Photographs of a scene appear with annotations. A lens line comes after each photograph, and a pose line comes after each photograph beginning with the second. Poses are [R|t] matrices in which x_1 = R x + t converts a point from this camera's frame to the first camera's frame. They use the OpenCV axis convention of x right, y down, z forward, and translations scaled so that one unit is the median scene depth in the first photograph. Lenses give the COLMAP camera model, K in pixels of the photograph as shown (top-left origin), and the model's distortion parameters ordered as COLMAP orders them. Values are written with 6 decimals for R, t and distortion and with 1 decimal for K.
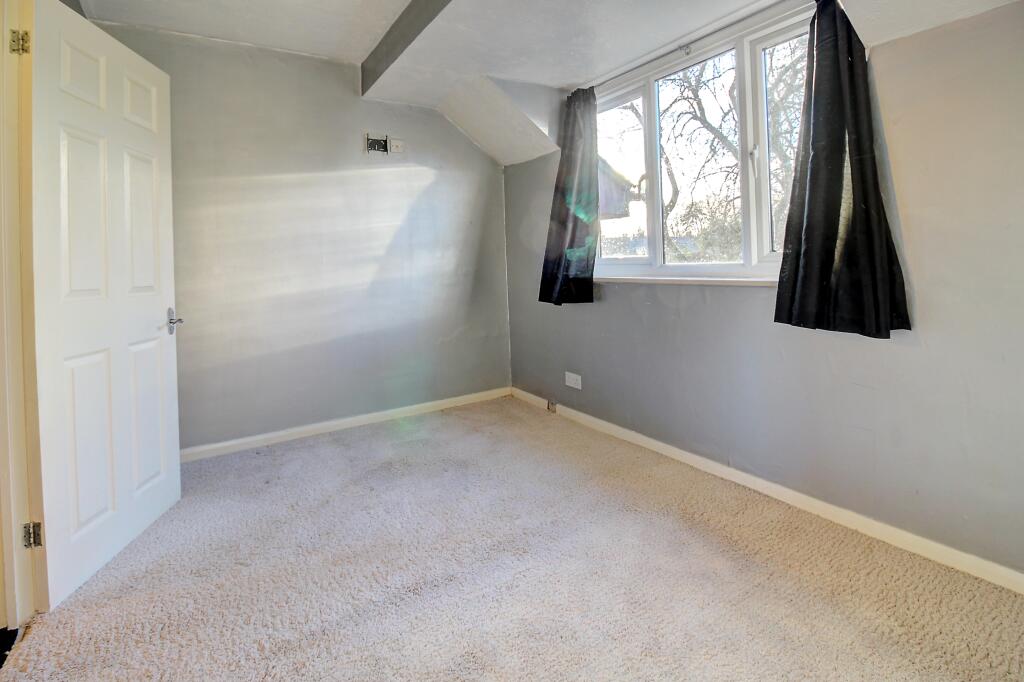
lens RADIAL K [[473.5, 0, 513.6], [0, 473.5, 325.7], [0, 0, 1]] dist [-0.019257, -0.000294]
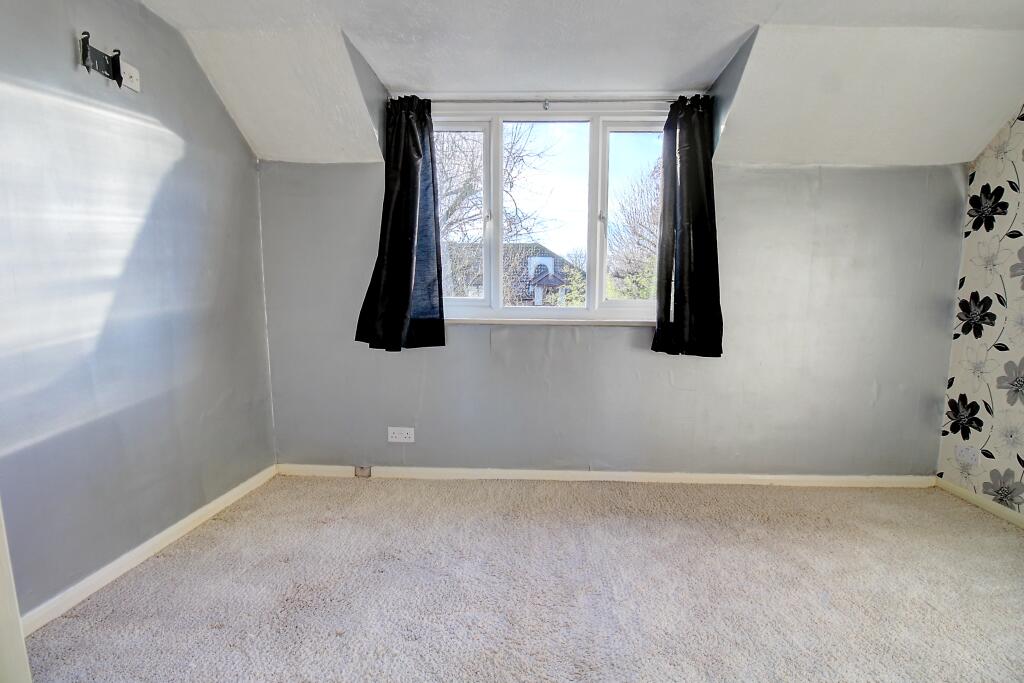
lens RADIAL K [[484.5, 0, 513.1], [0, 484.5, 412.0], [0, 0, 1]] dist [-0.001824, -0.000322]
pose [[0.580166, -0.151327, 0.800317, -0.527421], [0.079689, 0.988421, 0.129126, -0.031829], [-0.810591, -0.011138, 0.585507, 0.317384]]
